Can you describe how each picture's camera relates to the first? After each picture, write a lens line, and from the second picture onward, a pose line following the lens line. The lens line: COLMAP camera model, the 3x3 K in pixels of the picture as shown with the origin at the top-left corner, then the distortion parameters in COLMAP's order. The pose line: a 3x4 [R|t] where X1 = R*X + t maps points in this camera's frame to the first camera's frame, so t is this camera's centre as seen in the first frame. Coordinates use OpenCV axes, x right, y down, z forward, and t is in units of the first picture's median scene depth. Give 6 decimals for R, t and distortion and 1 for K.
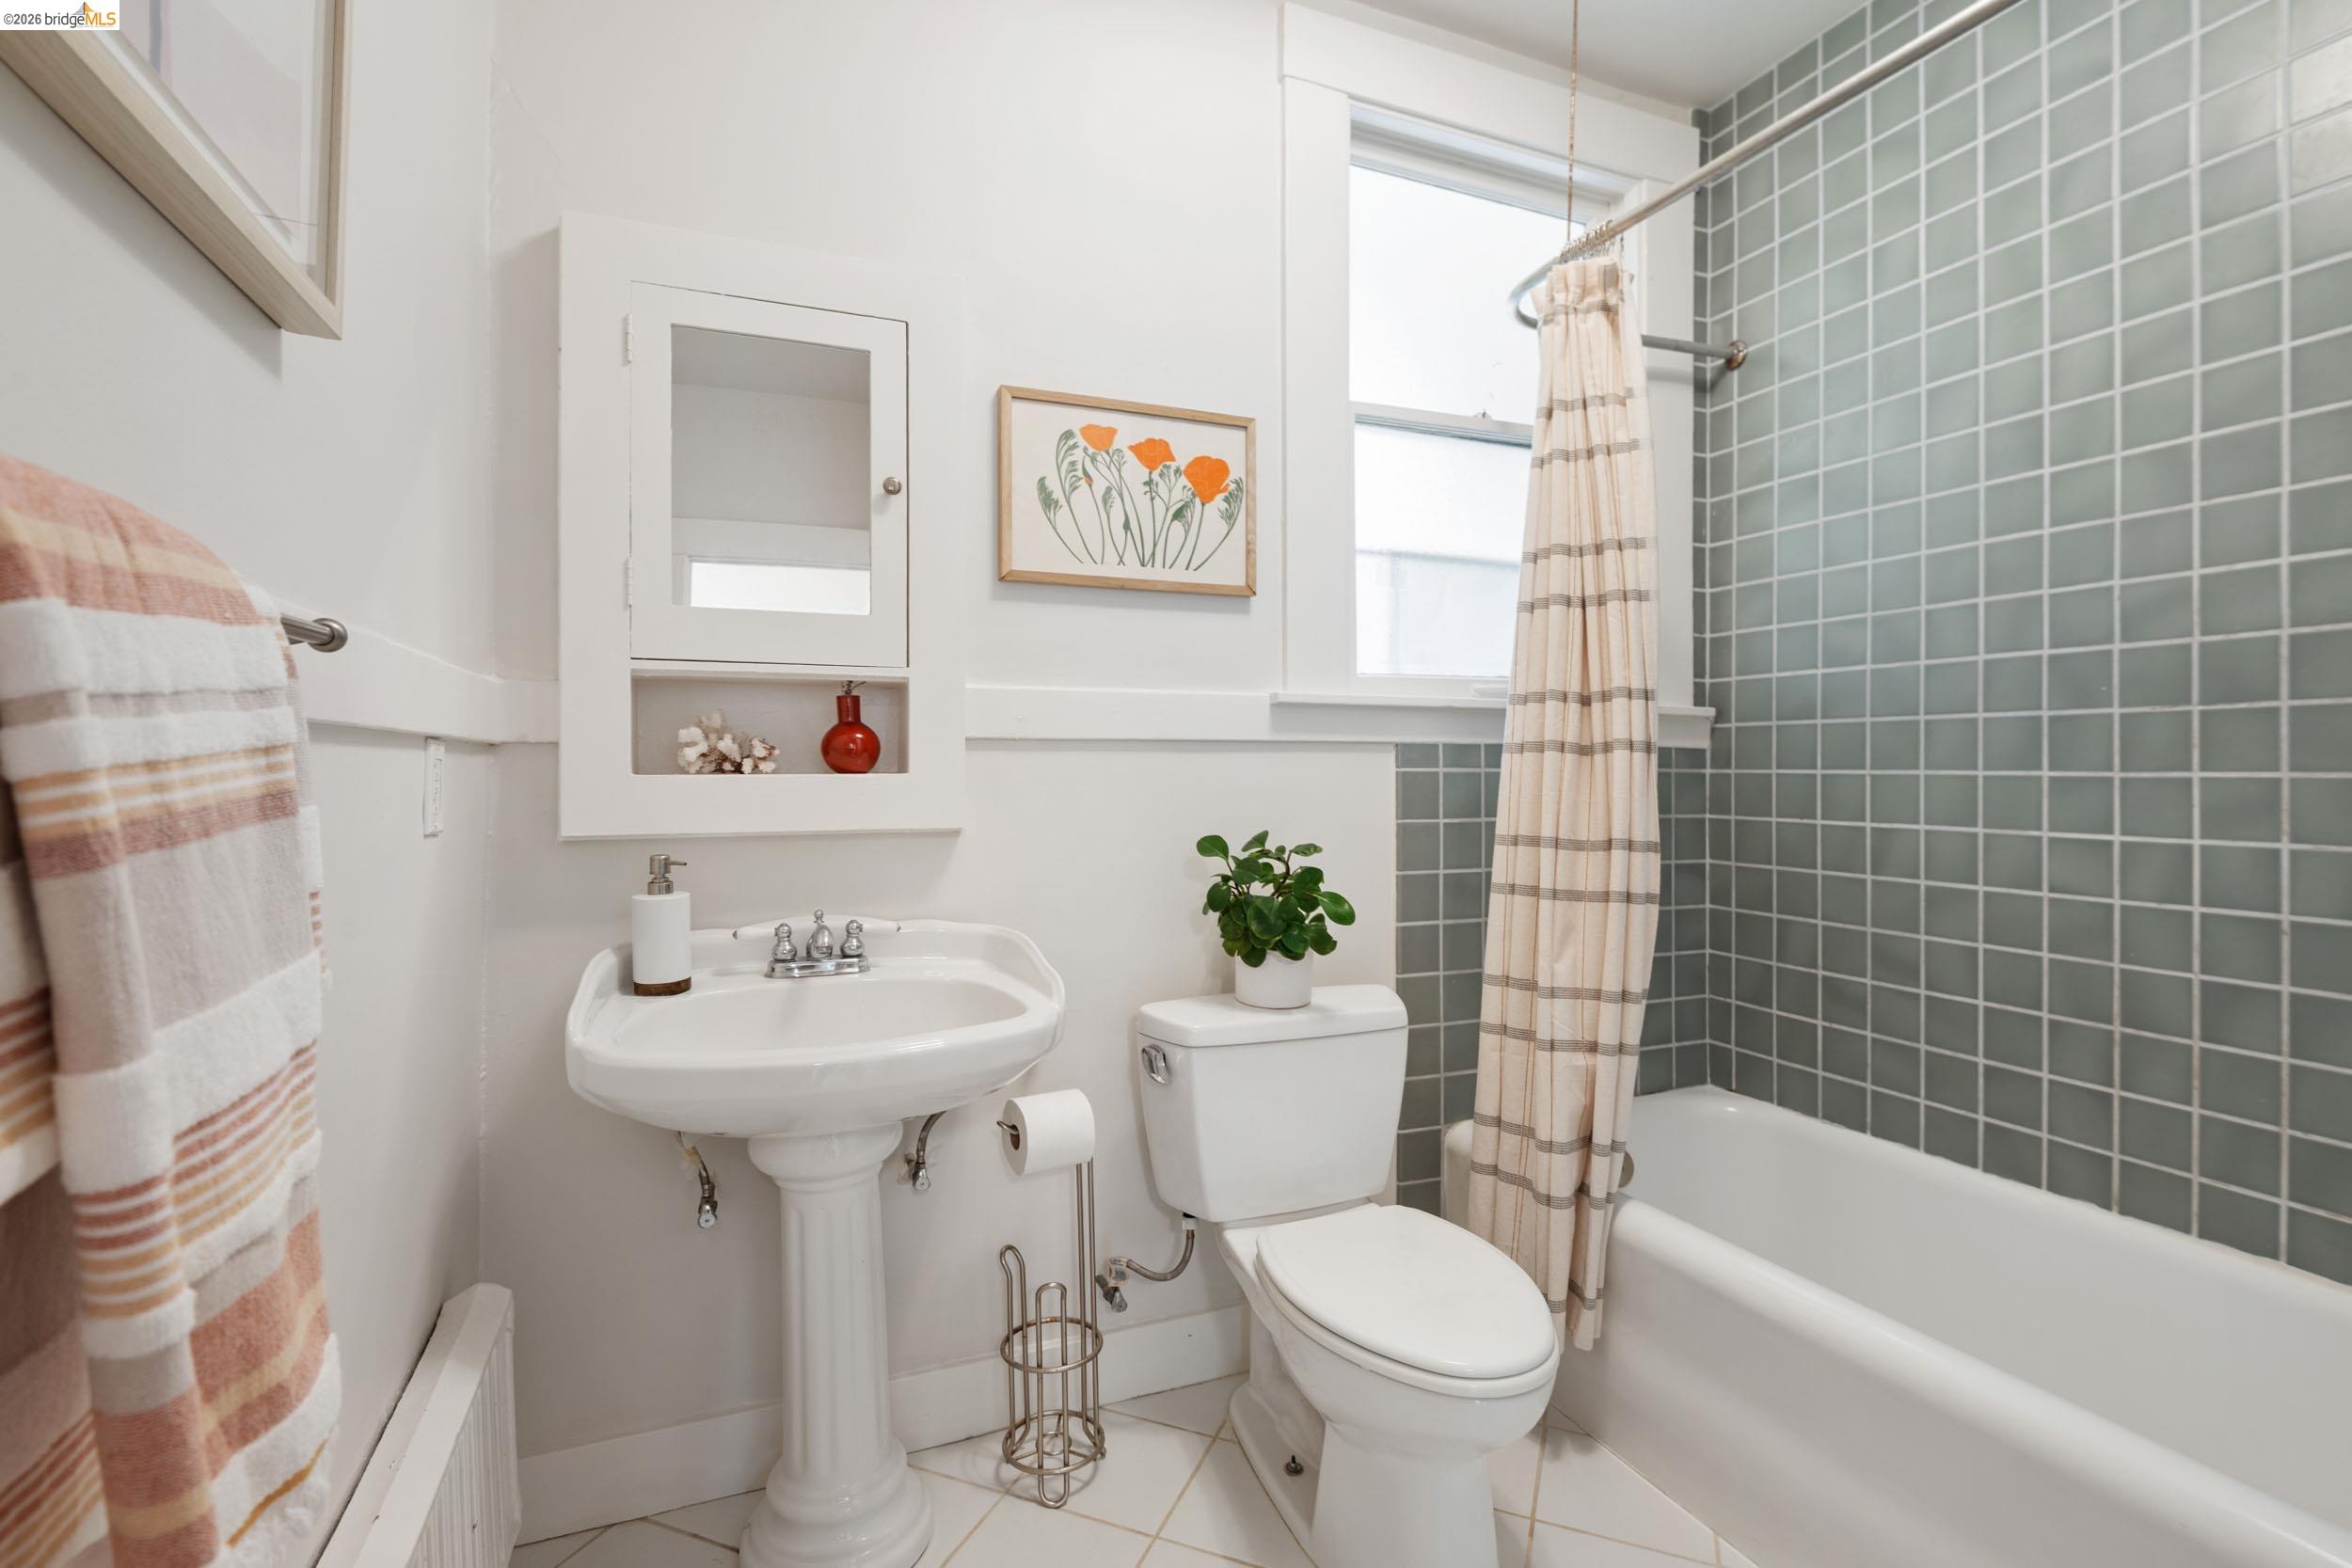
lens RADIAL K [[1087.3, 0, 1198.4], [0, 1087.3, 785.4], [0, 0, 1]] dist [0.004005, -0.007422]
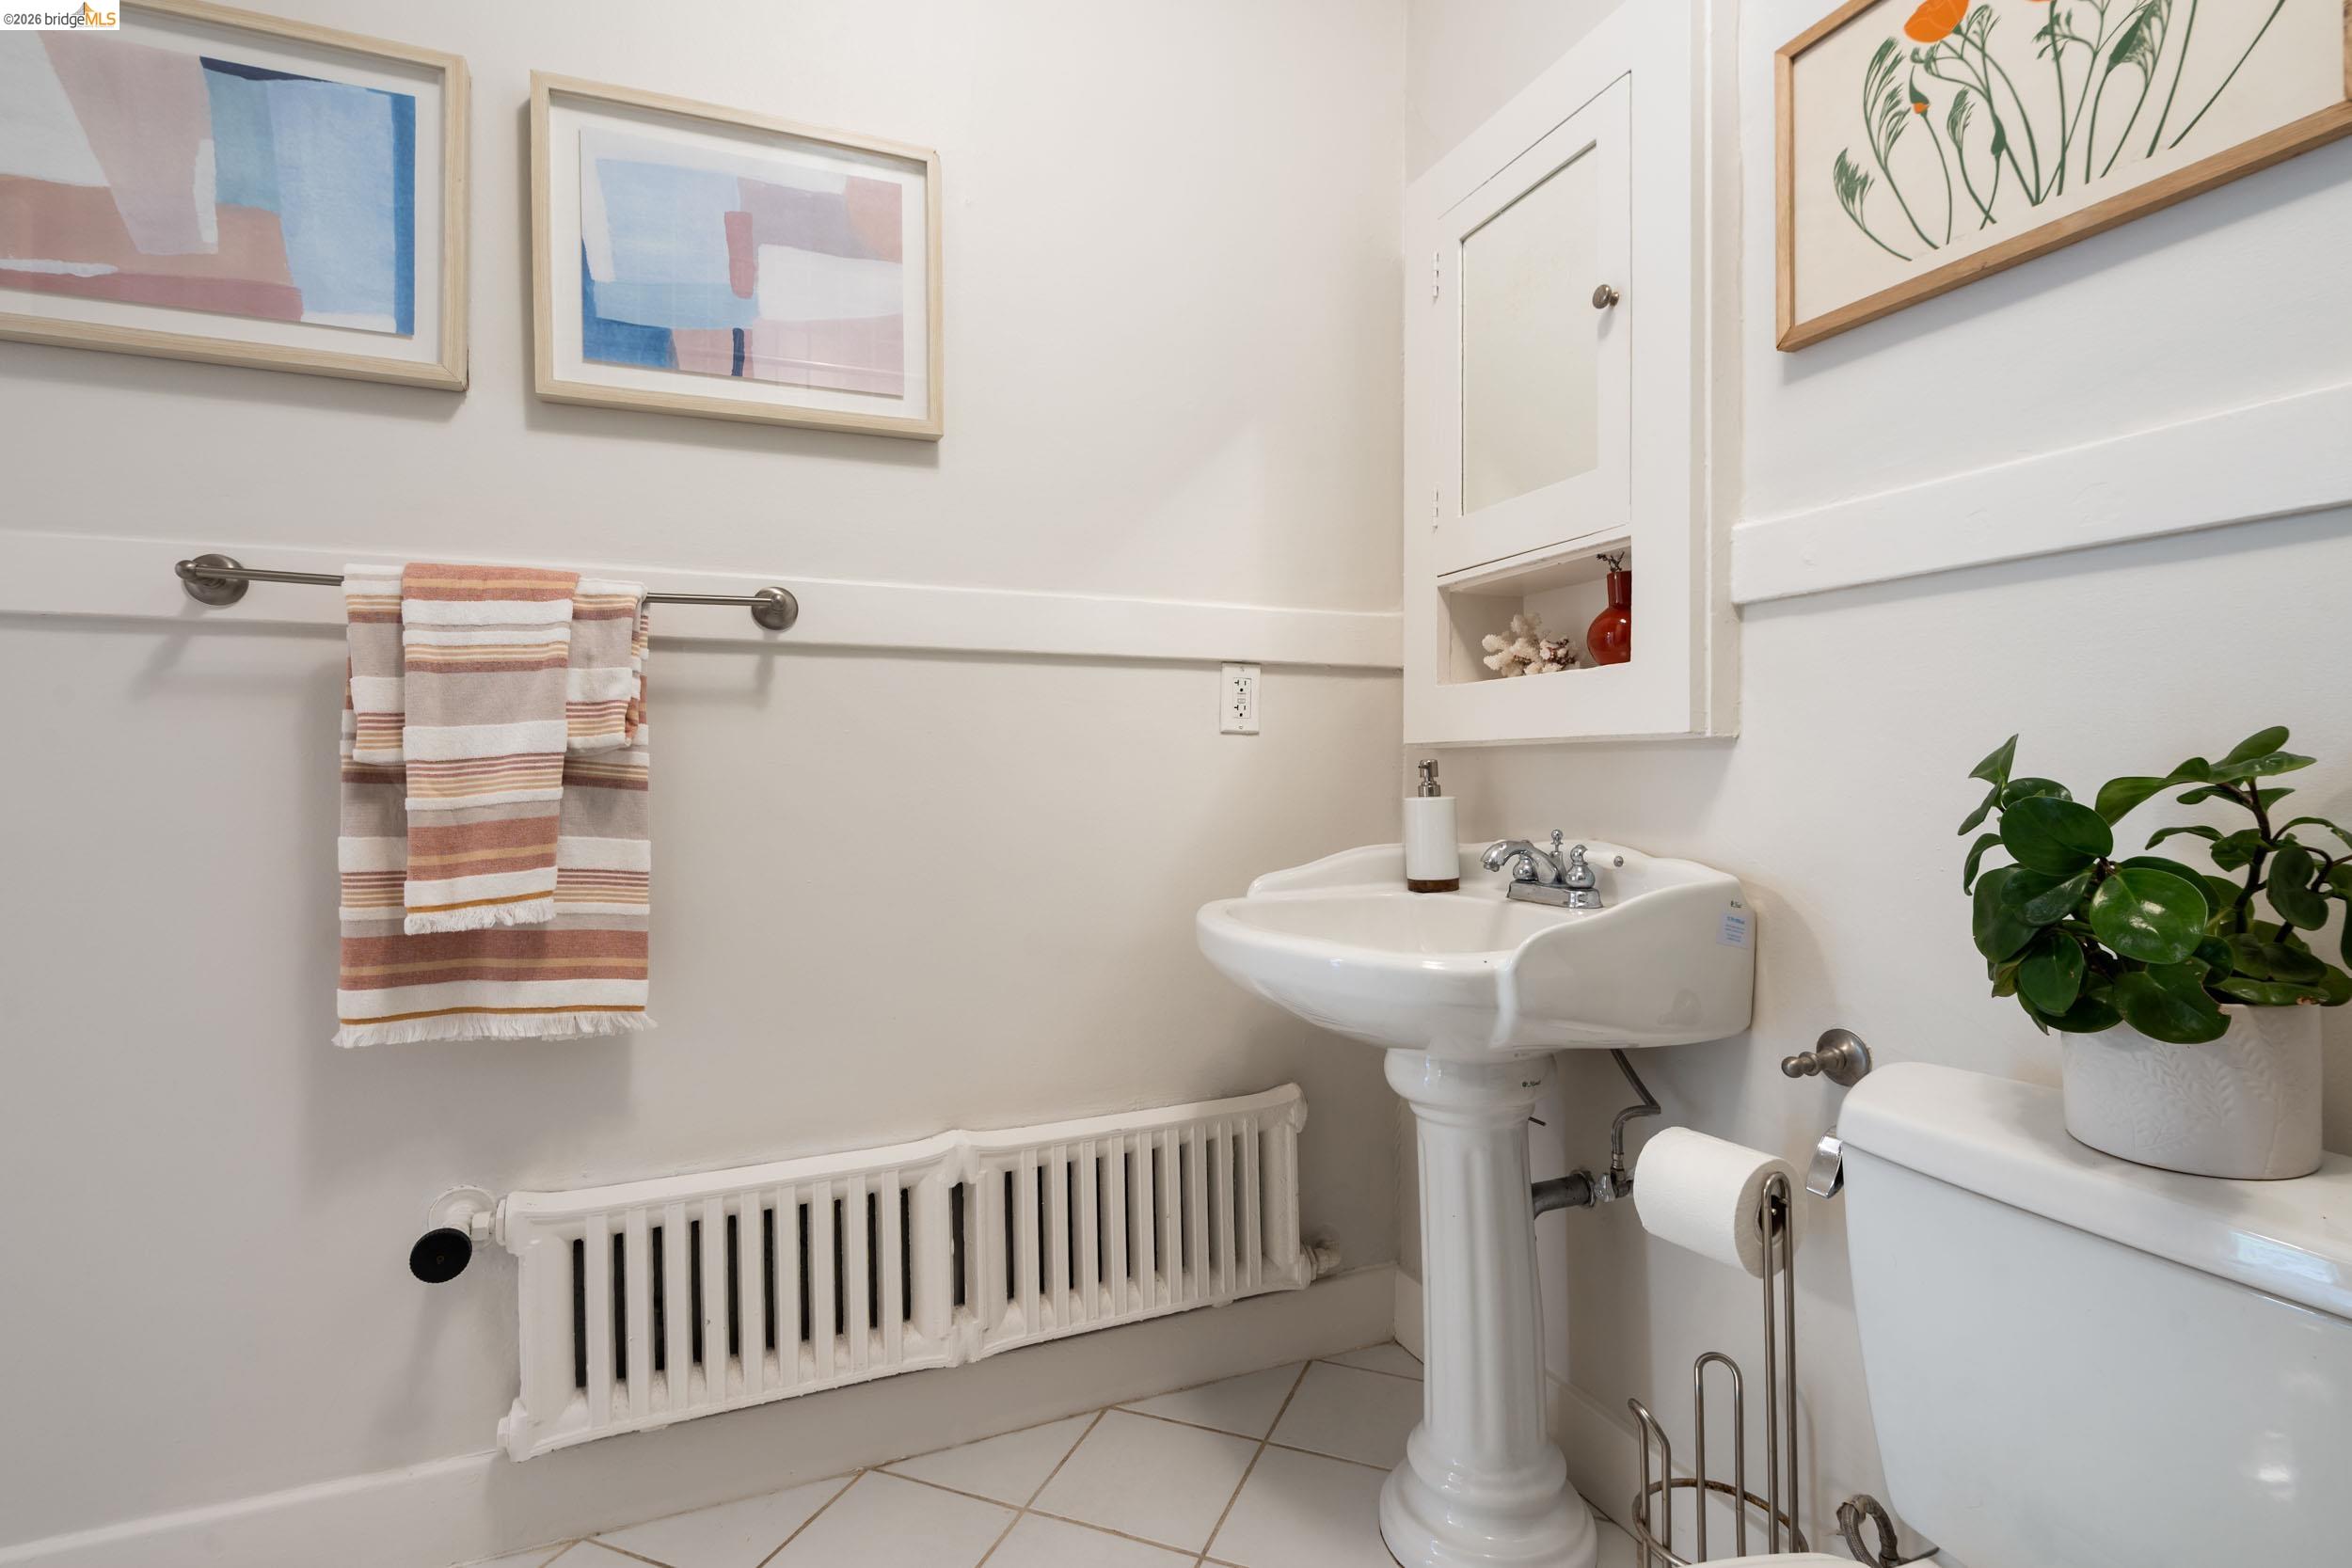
lens RADIAL K [[1087.3, 0, 1198.4], [0, 1087.3, 785.4], [0, 0, 1]] dist [0.004005, -0.007422]
pose [[0.028631, 0.012743, -0.999509, 0.454150], [-0.000755, 0.999919, 0.012727, 0.062718], [0.999590, 0.000391, 0.028638, 0.617044]]
